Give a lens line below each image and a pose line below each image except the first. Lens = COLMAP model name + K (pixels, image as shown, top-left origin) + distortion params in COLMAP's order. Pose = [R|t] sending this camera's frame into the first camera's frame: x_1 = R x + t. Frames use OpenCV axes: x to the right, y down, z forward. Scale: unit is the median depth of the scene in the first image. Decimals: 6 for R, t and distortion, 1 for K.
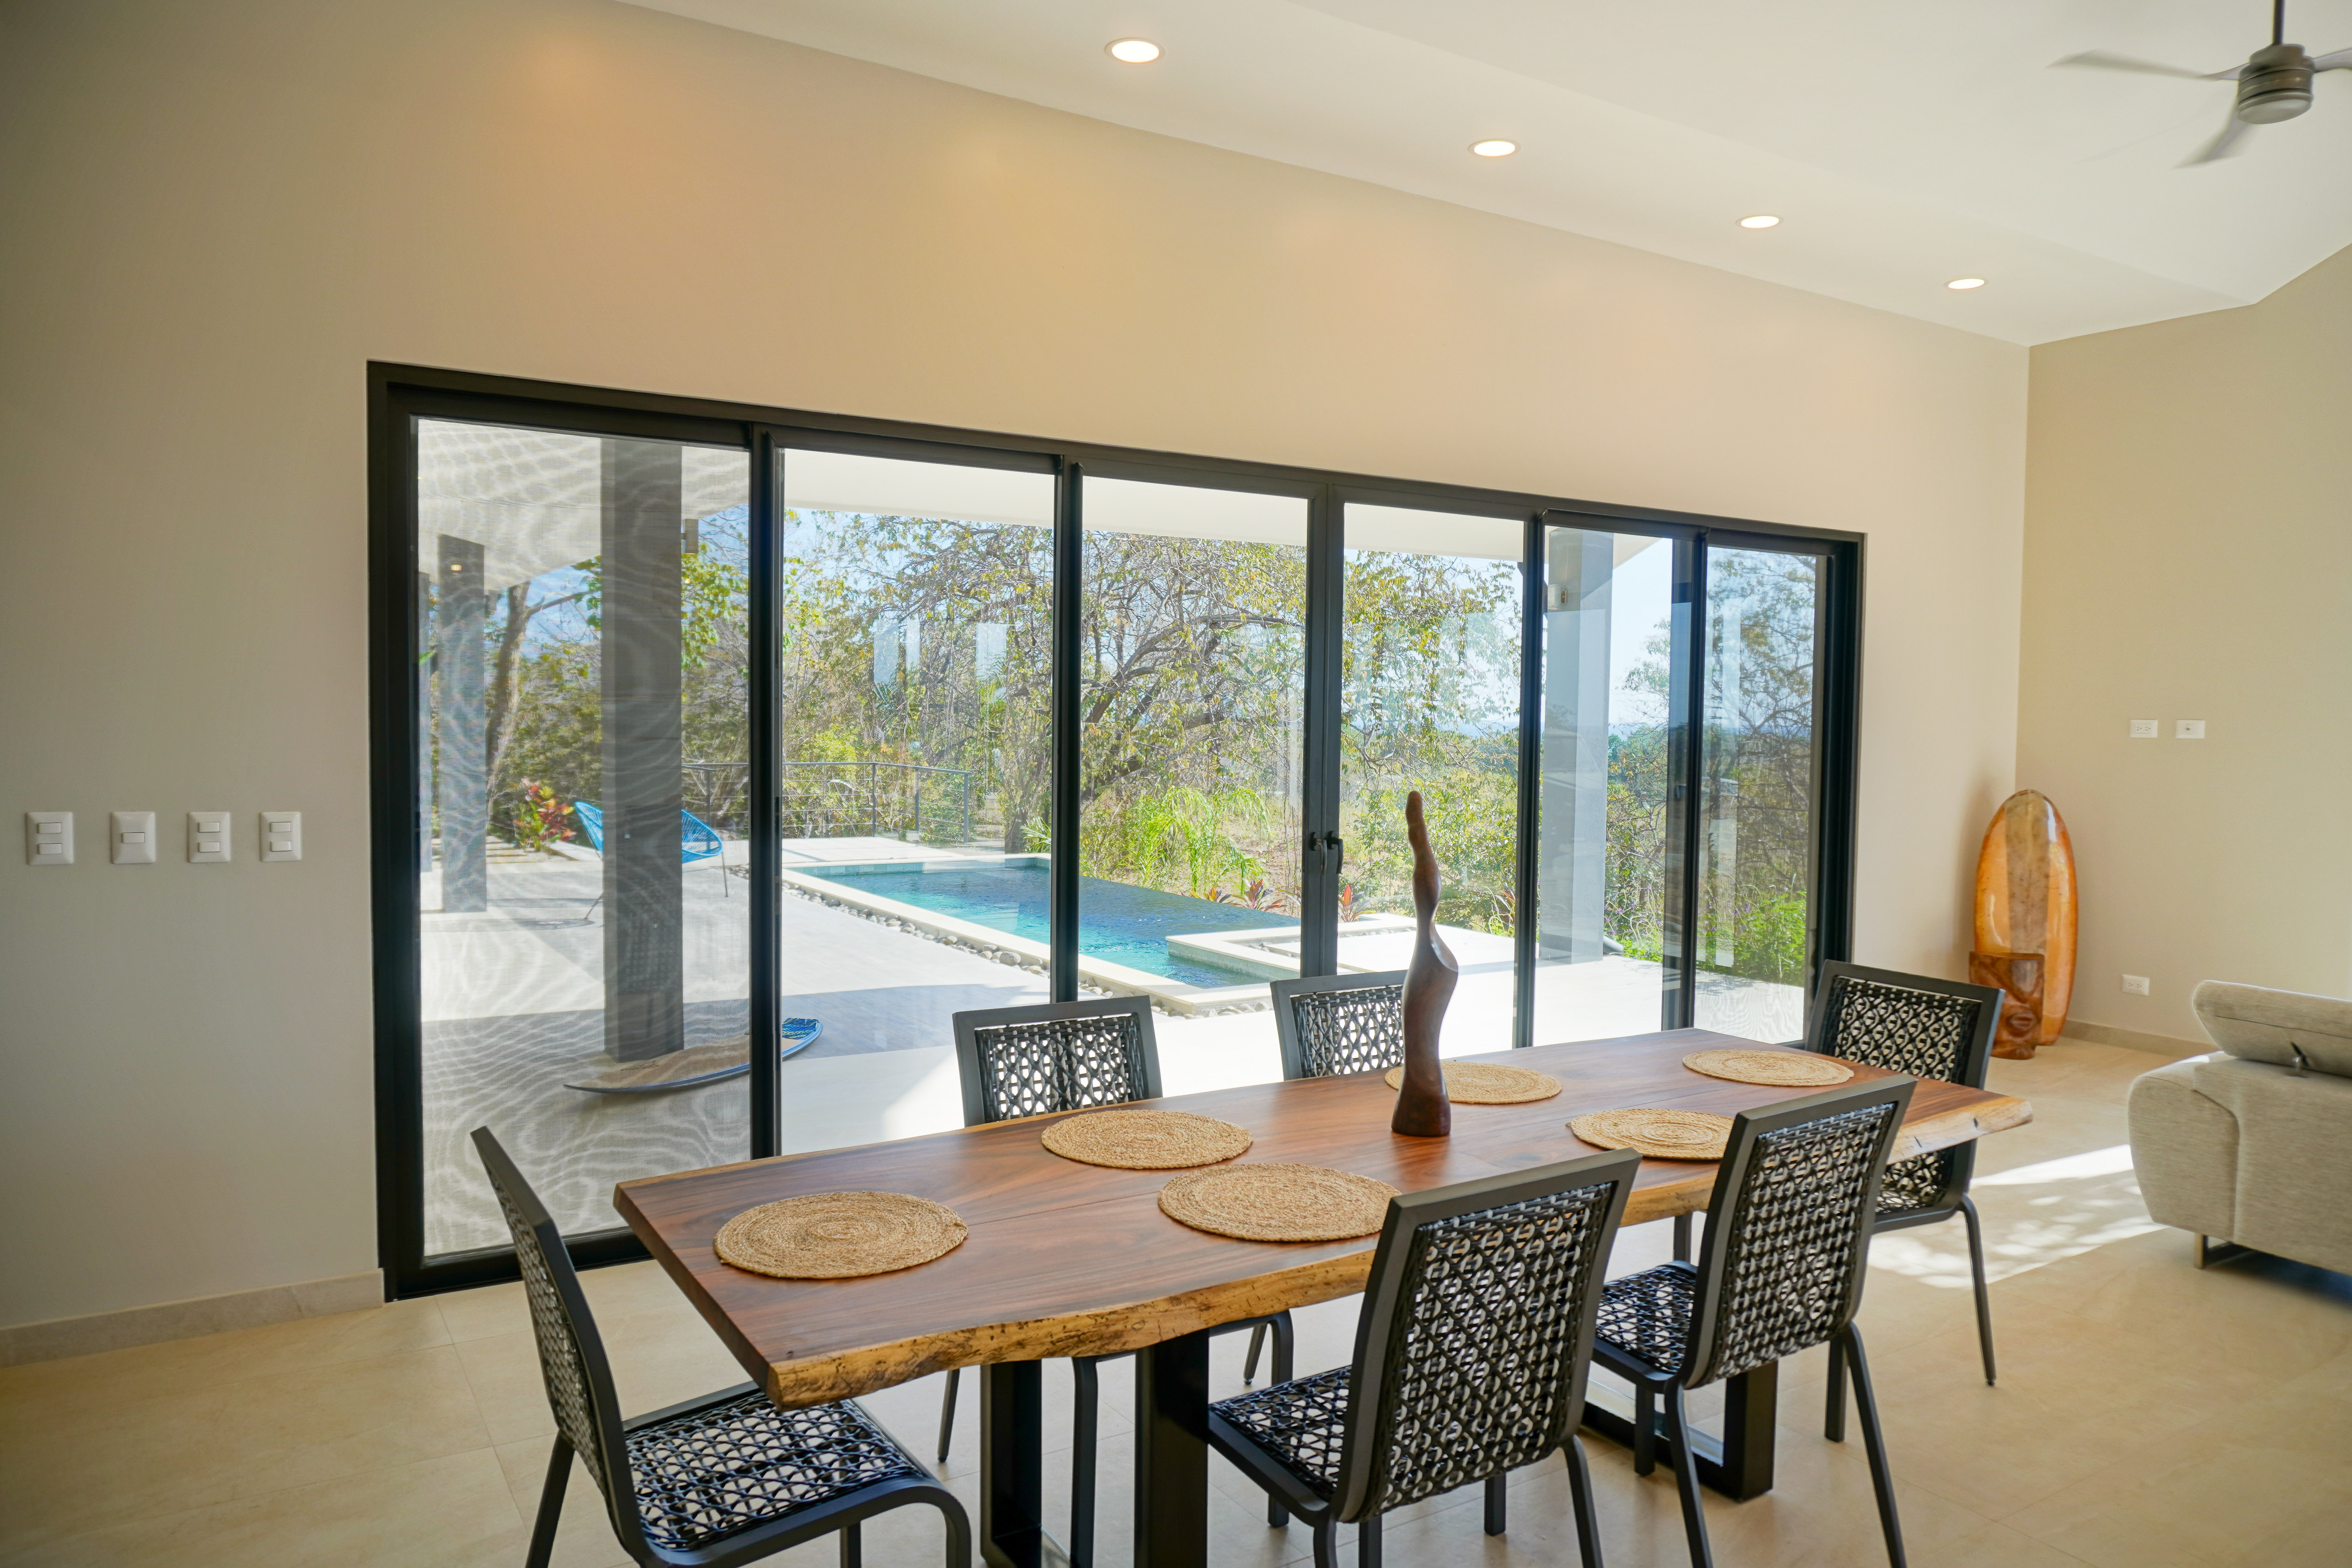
lens RADIAL K [[1573.3, 0, 1176.0], [0, 1573.3, 784.0], [0, 0, 1]] dist [-0.059390, 0.052191]
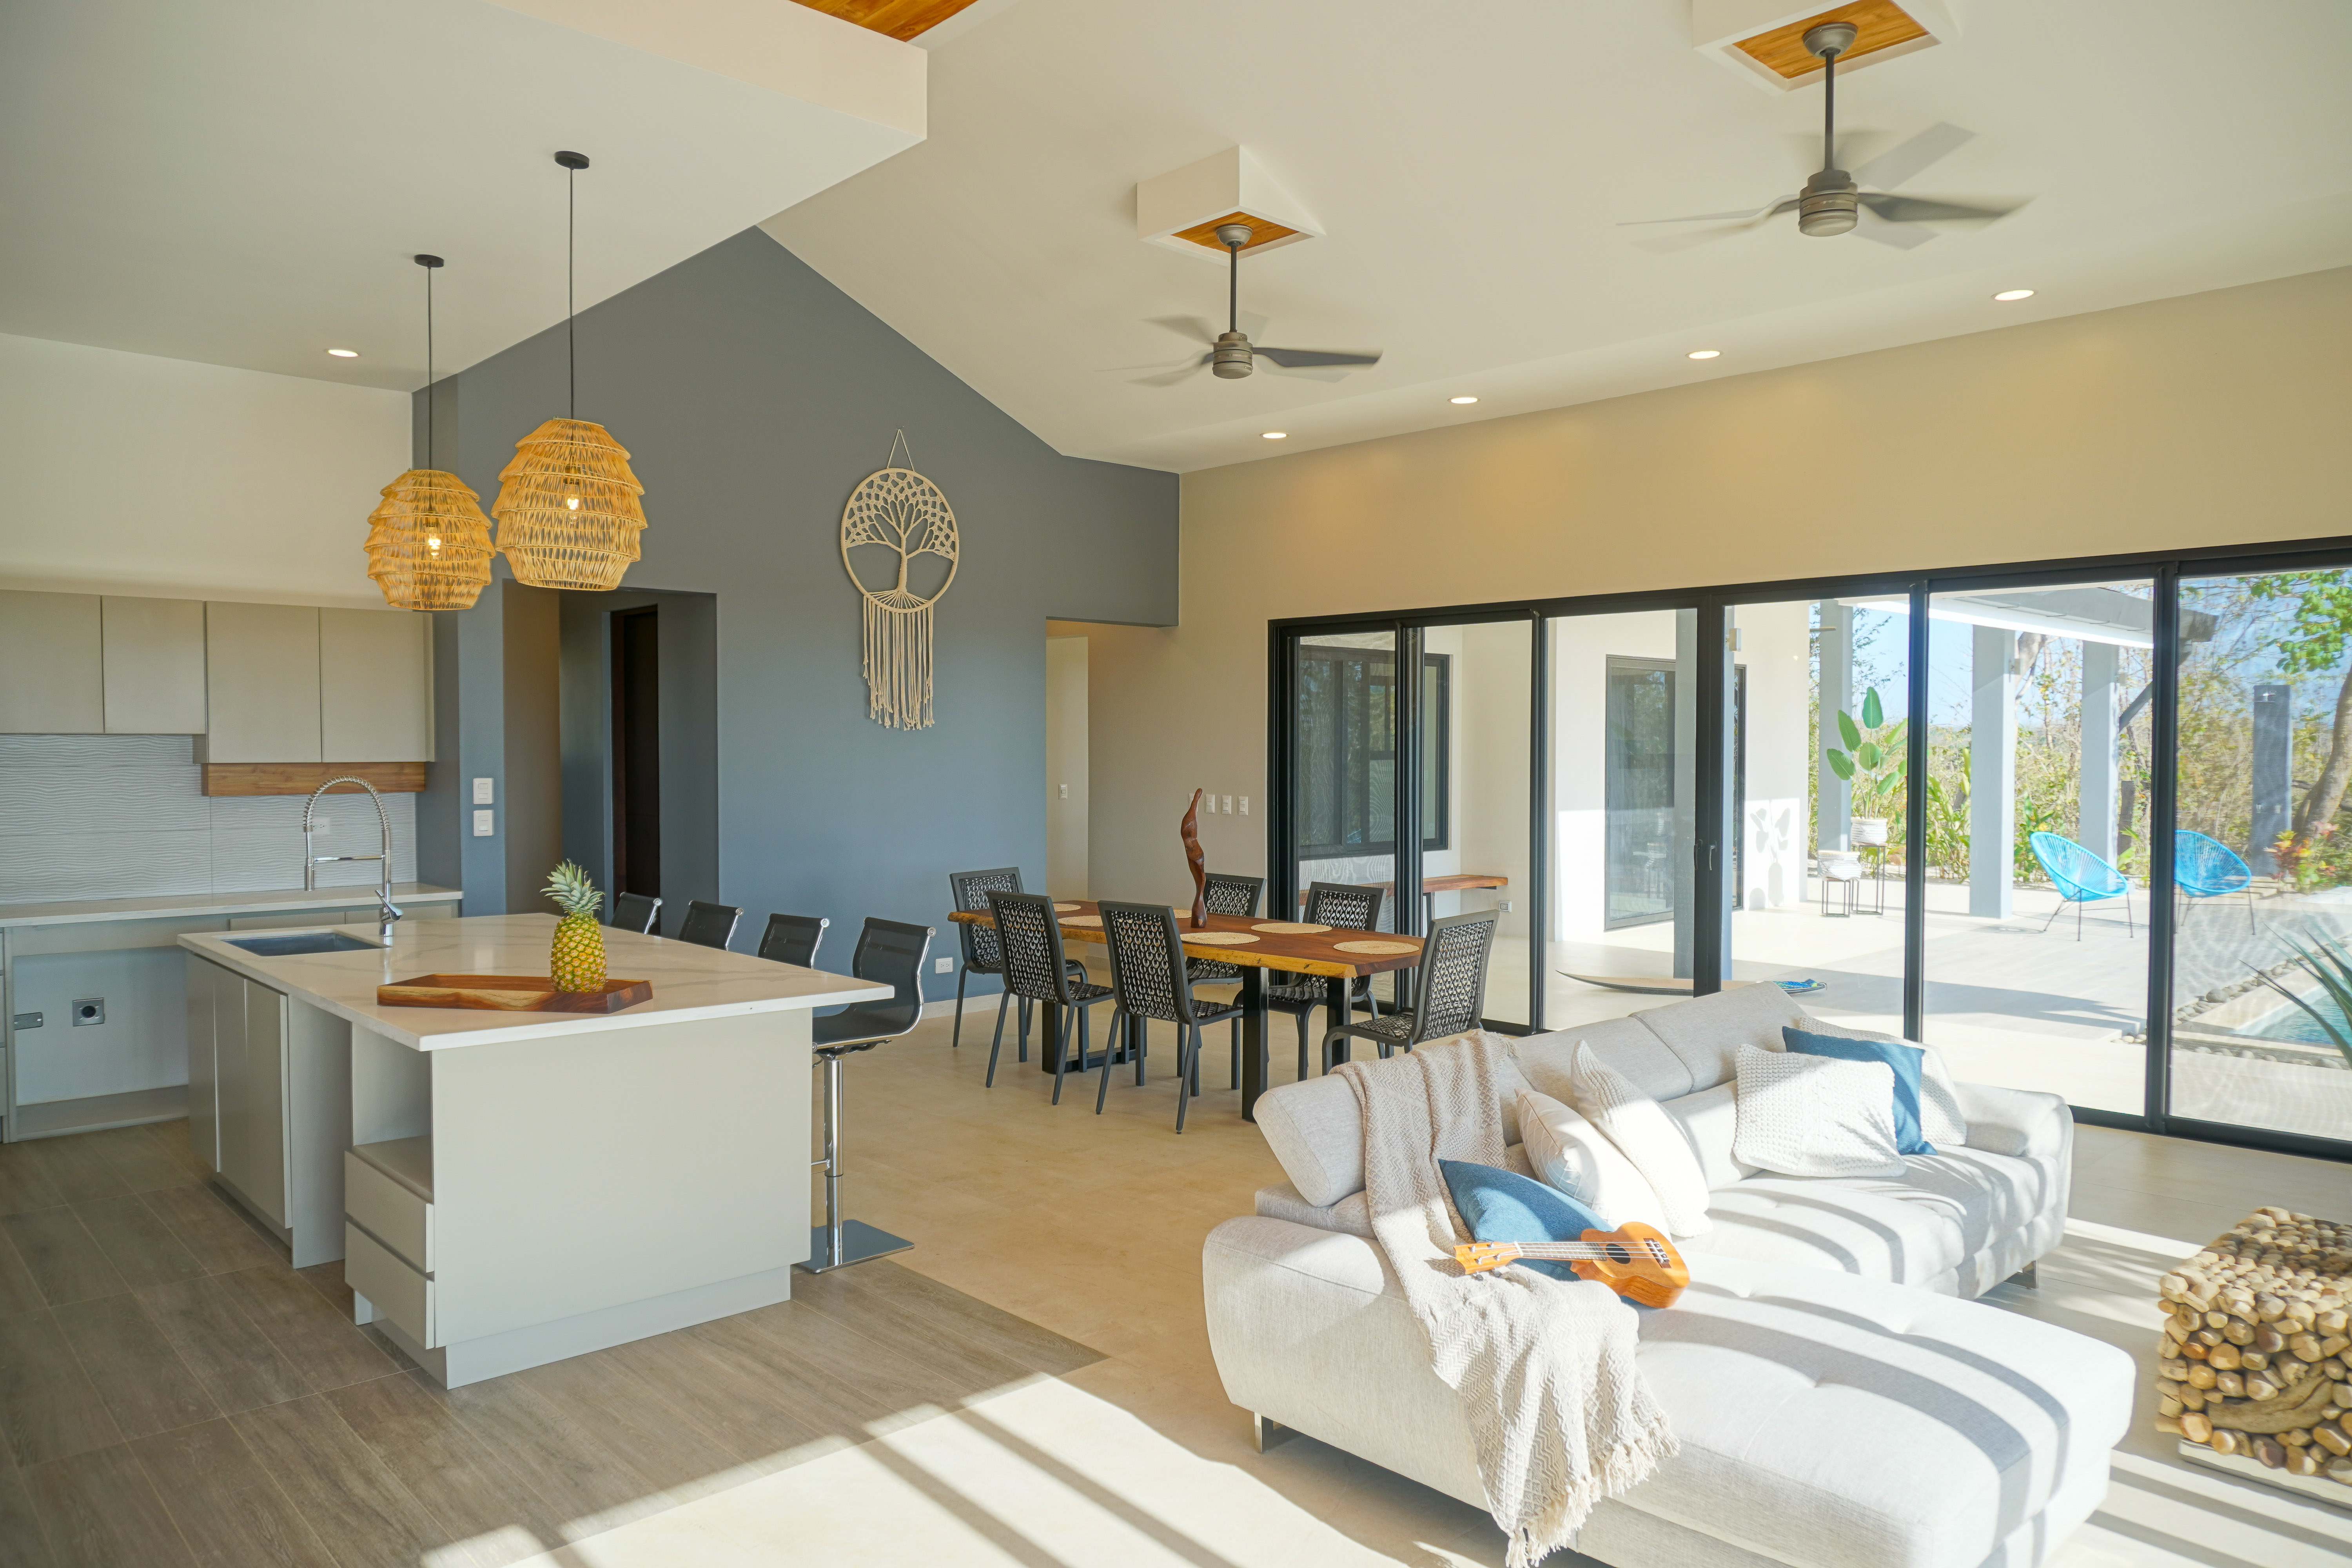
lens RADIAL K [[1563.0, 0, 1179.2], [0, 1563.0, 794.5], [0, 0, 1]] dist [-0.047711, 0.026701]
pose [[0.194902, 0.019256, -0.980634, 1.027606], [-0.039396, 0.999154, 0.011790, -0.006458], [0.980031, 0.036335, 0.195496, 0.191925]]
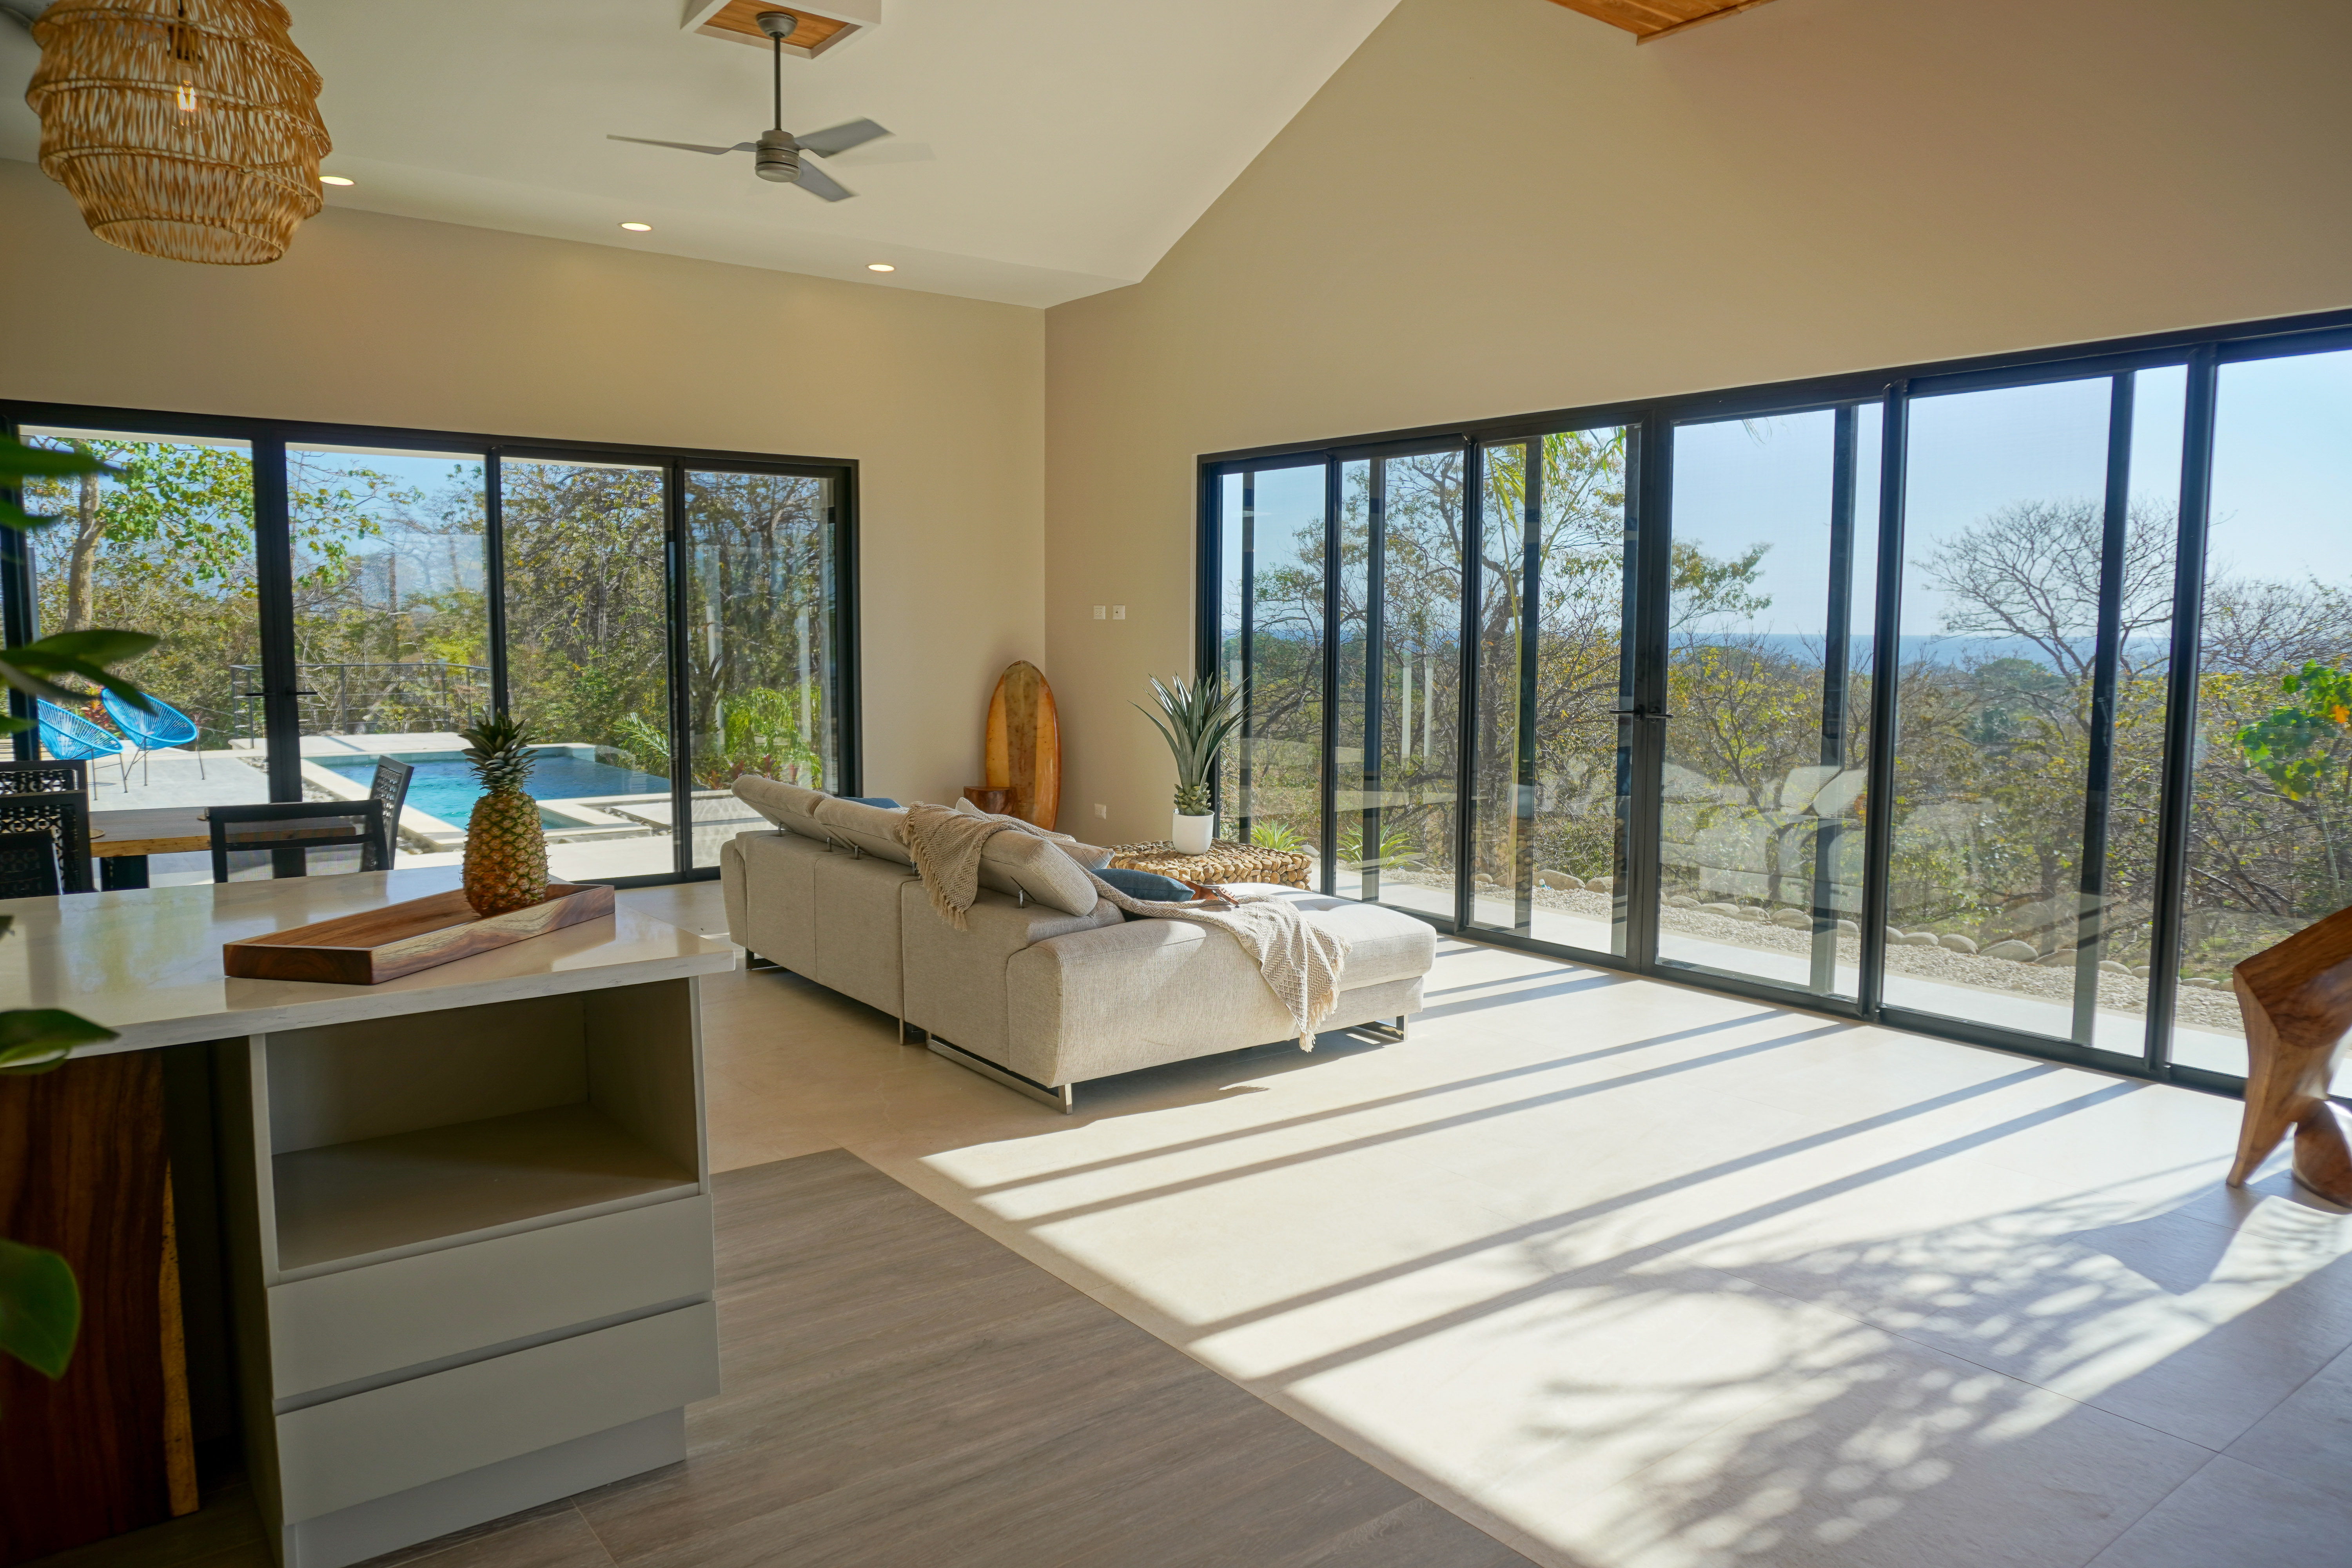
lens RADIAL K [[1573.3, 0, 1176.0], [0, 1573.3, 784.0], [0, 0, 1]] dist [-0.059390, 0.052191]
pose [[0.995547, -0.012898, 0.093385, 0.553535], [0.007593, 0.998349, 0.056933, 0.032279], [-0.093965, -0.055971, 0.994001, -0.308167]]
